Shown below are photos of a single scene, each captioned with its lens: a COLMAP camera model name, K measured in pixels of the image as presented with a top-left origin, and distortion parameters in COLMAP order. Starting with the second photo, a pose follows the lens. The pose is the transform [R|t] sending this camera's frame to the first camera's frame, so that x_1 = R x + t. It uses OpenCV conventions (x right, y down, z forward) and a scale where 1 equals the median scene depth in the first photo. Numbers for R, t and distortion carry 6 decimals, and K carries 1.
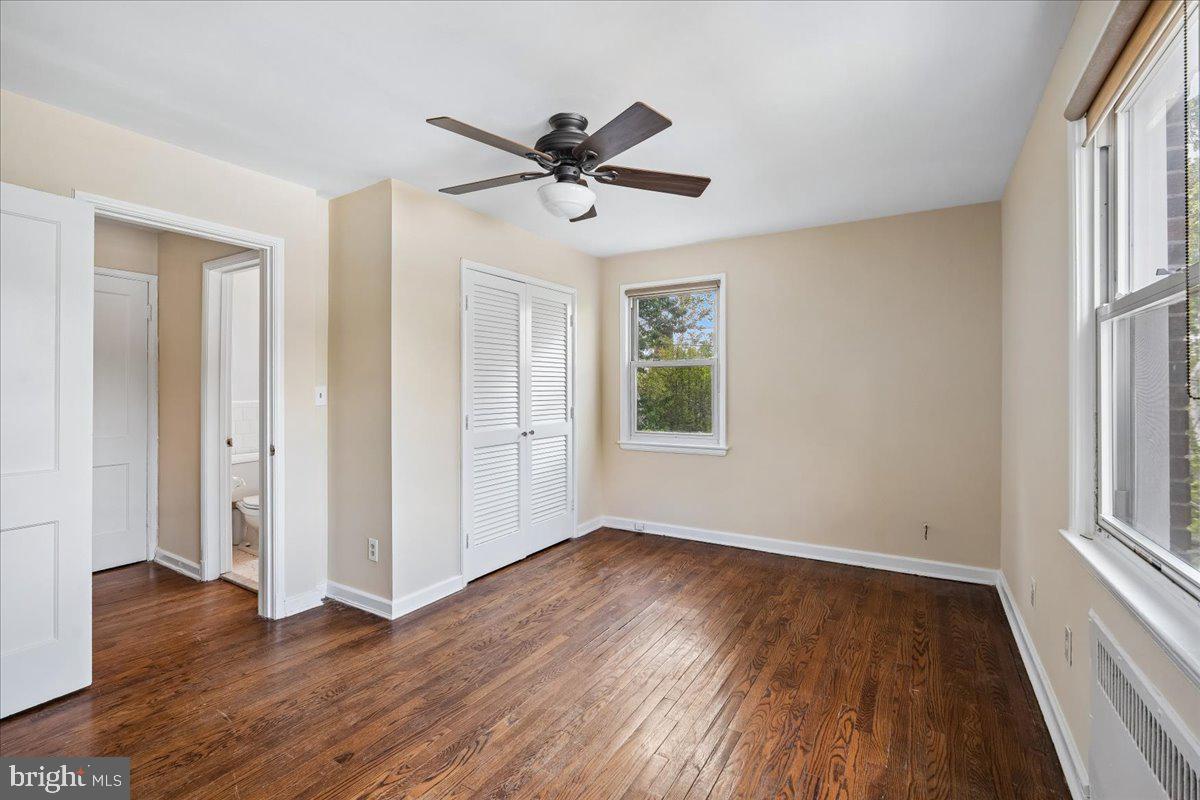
lens RADIAL K [[535.0, 0, 585.4], [0, 535.0, 392.8], [0, 0, 1]] dist [-0.013882, -0.000186]
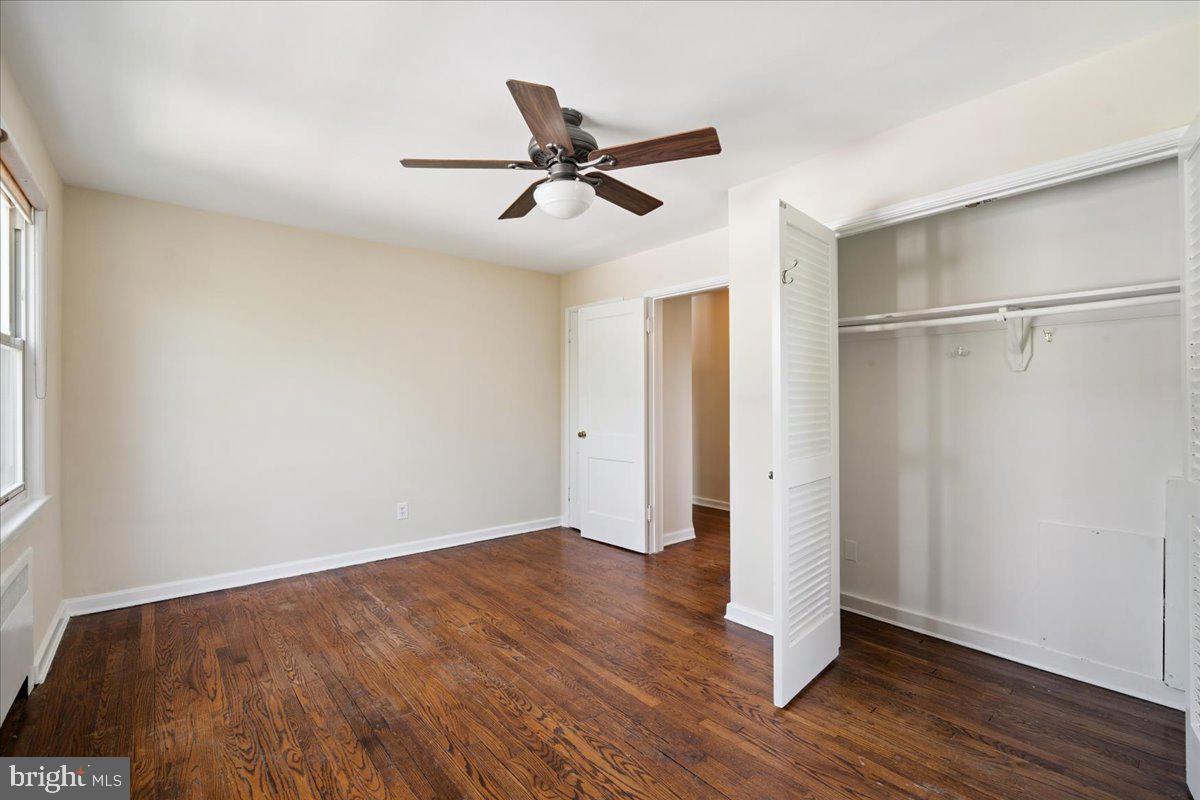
lens RADIAL K [[530.5, 0, 603.5], [0, 530.5, 397.8], [0, 0, 1]] dist [-0.013489, 0.000383]
pose [[-0.298276, 0.002842, -0.954475, 0.590807], [-0.000985, 0.999994, 0.003285, -0.002942], [0.954479, 0.001920, -0.298271, 0.931221]]
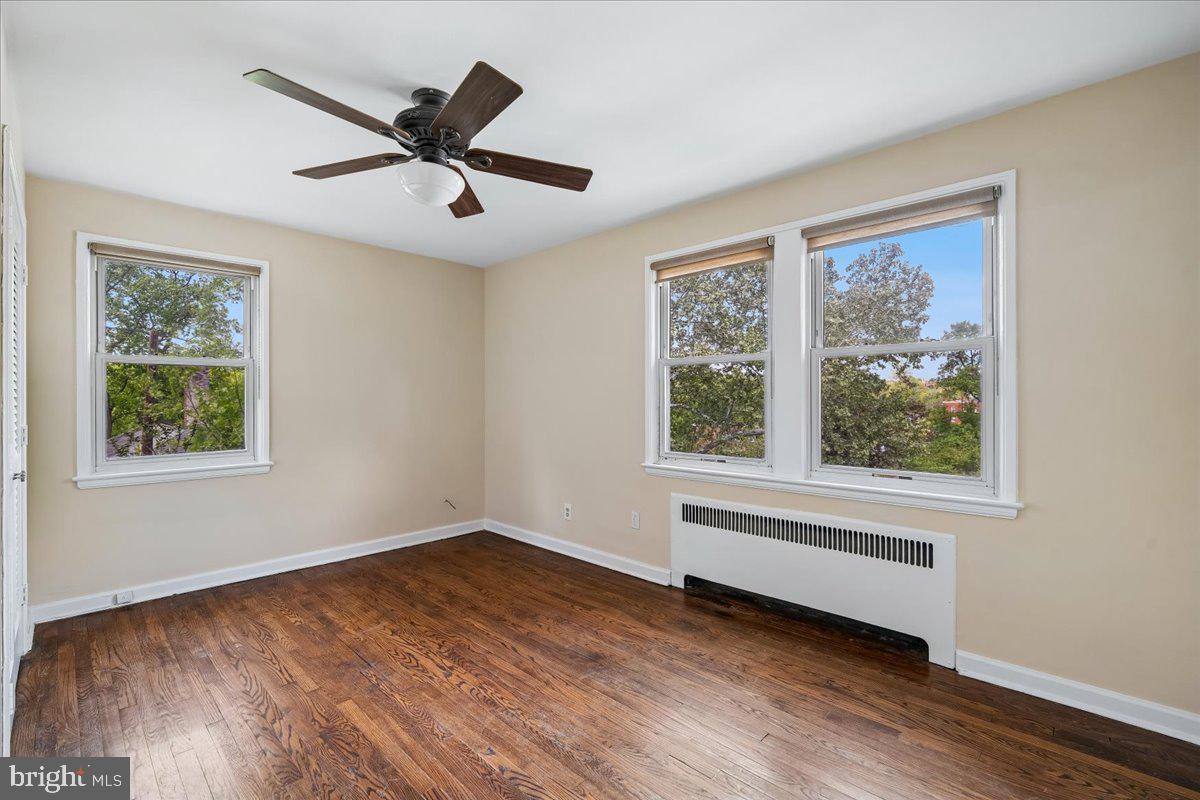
lens RADIAL K [[532.9, 0, 606.1], [0, 532.9, 397.6], [0, 0, 1]] dist [-0.011113, -0.000525]
pose [[0.196559, -0.000256, 0.980492, -0.594475], [0.005772, 0.999983, -0.000896, 0.000760], [-0.980475, 0.005835, 0.196557, 0.366092]]
